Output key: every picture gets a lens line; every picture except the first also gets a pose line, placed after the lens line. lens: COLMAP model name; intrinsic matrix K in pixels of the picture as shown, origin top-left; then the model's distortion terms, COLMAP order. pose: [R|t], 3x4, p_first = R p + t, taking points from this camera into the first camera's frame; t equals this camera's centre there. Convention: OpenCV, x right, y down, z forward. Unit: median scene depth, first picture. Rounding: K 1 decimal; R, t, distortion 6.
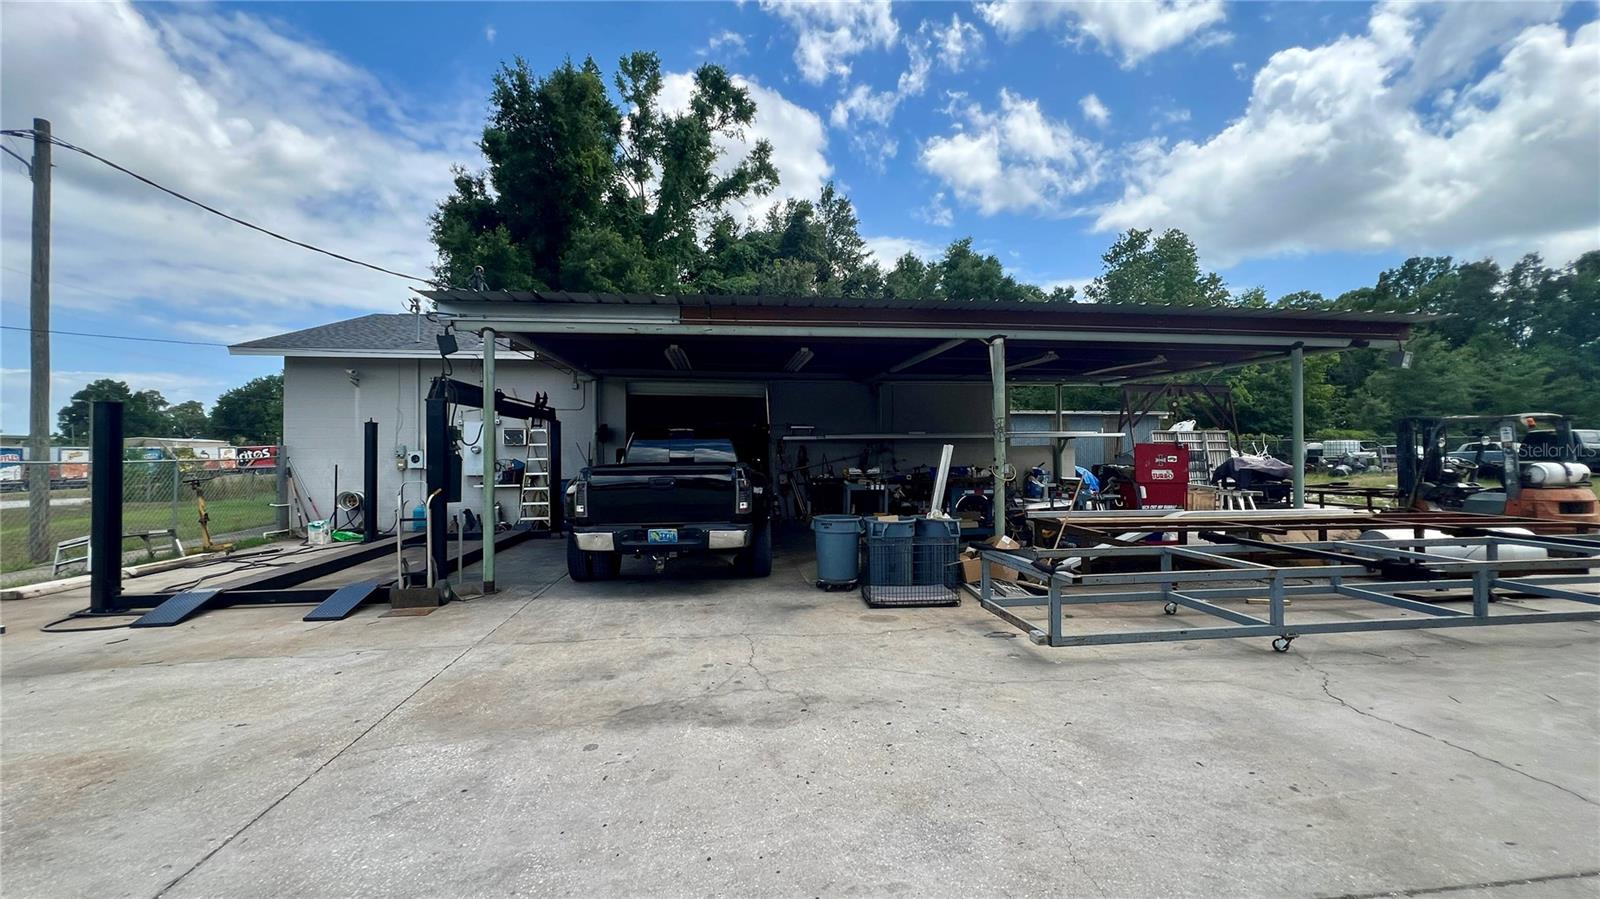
lens RADIAL K [[634.1, 0, 800.0], [0, 634.1, 449.5], [0, 0, 1]] dist [0.000615, -0.000091]
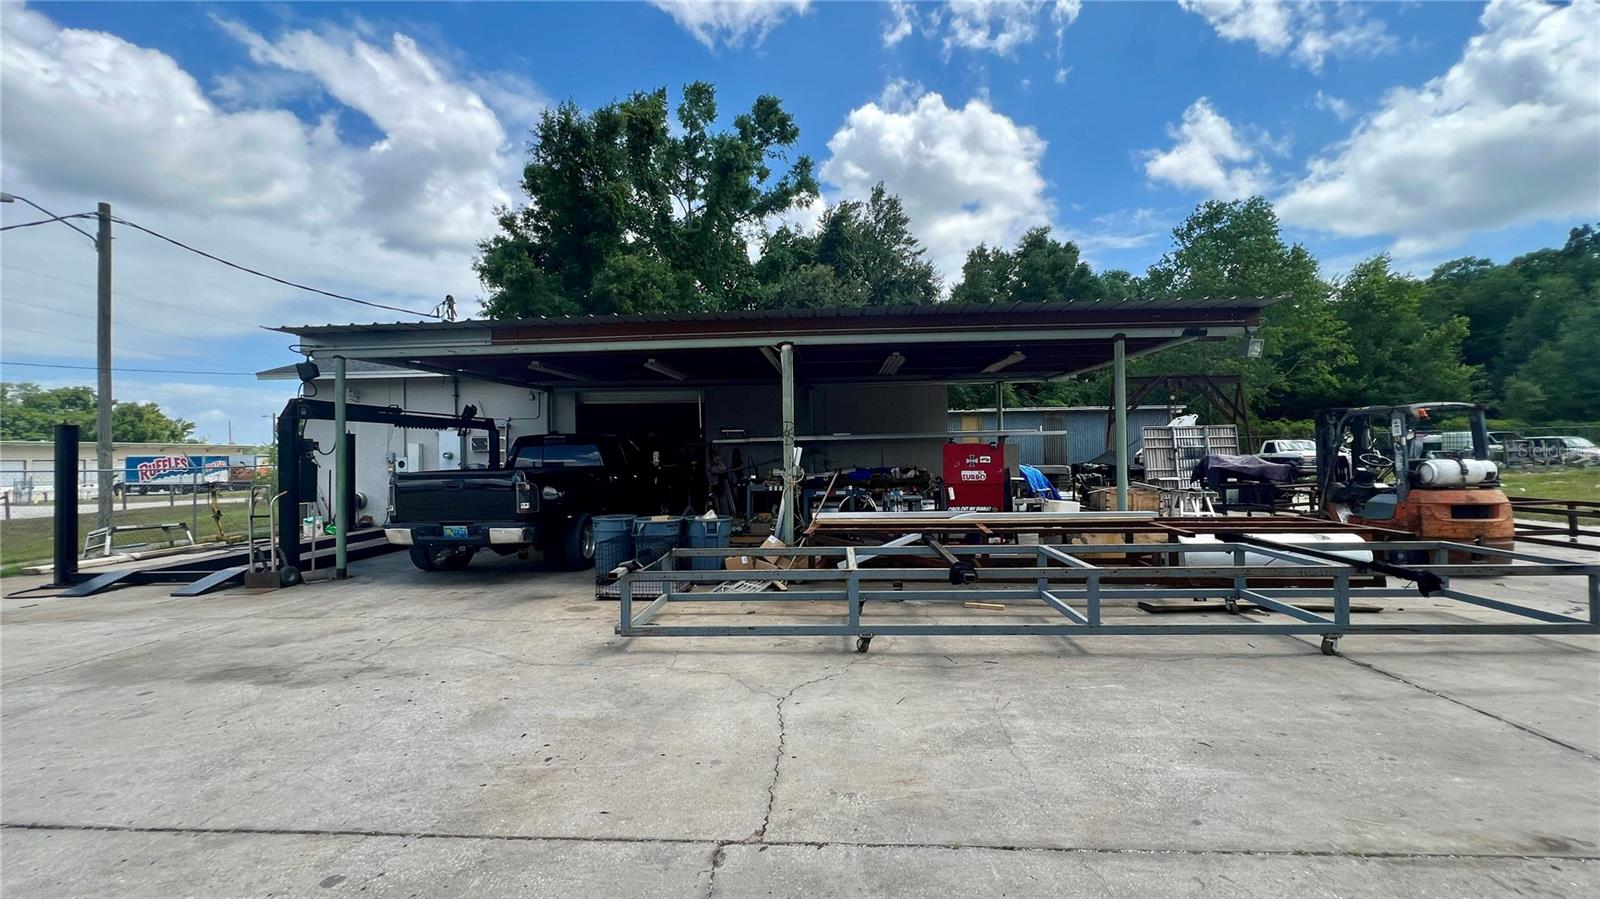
lens RADIAL K [[631.2, 0, 800.0], [0, 631.2, 449.5], [0, 0, 1]] dist [-0.000840, 0.000092]
pose [[0.983045, -0.012916, -0.182908, 0.490220], [0.012833, 0.999916, -0.001638, -0.002522], [0.182914, -0.000737, 0.983129, -0.006624]]
